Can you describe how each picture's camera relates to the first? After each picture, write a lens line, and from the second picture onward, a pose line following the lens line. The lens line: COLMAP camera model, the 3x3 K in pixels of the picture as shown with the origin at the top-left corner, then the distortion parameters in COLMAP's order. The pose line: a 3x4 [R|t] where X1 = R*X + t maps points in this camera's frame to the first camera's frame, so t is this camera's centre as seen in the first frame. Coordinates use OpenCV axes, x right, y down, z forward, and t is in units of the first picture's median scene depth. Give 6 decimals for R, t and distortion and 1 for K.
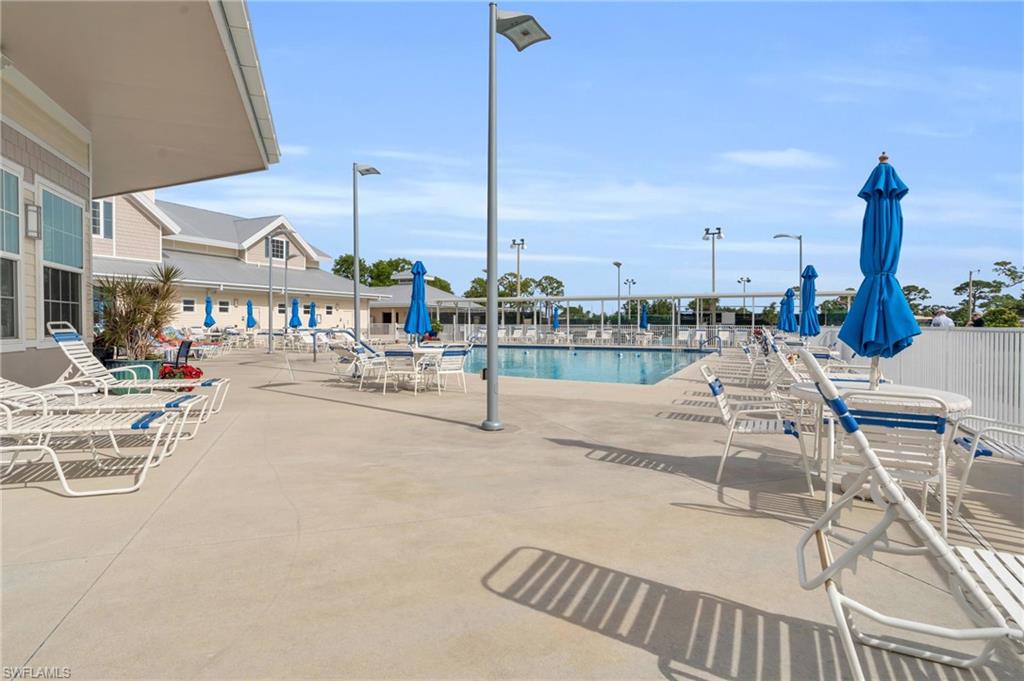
lens RADIAL K [[536.2, 0, 515.7], [0, 536.2, 337.0], [0, 0, 1]] dist [0.013974, -0.001004]
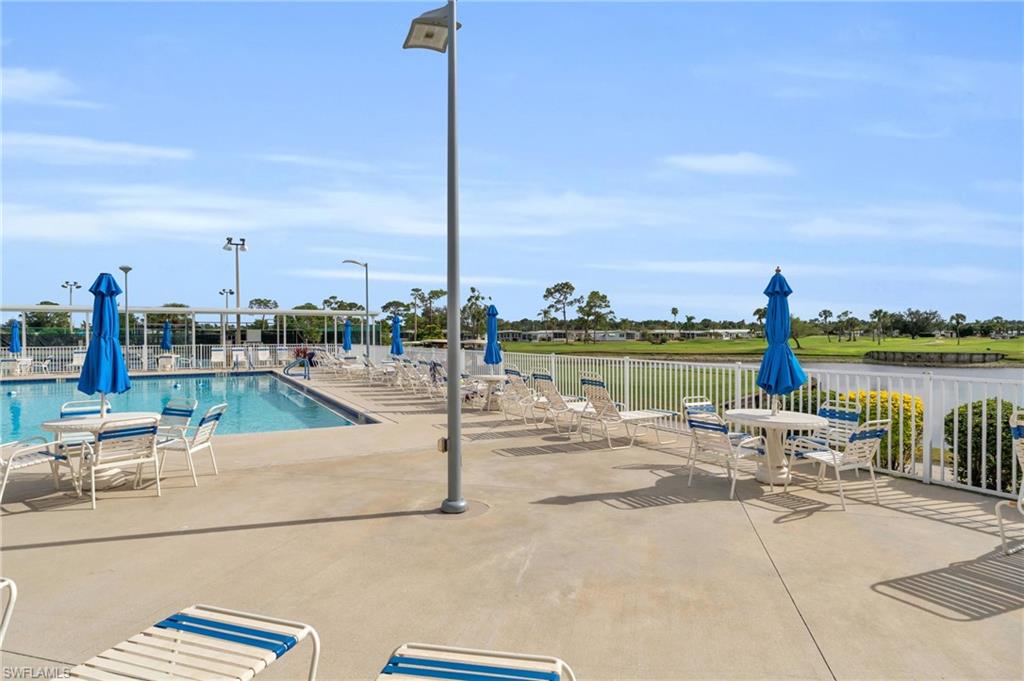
lens RADIAL K [[536.2, 0, 518.3], [0, 536.2, 341.0], [0, 0, 1]] dist [0.013974, -0.001004]
pose [[0.571918, -0.017558, 0.820123, -1.064037], [0.026606, 0.999642, 0.002847, -0.145952], [-0.819879, 0.020192, 0.572180, 0.691997]]
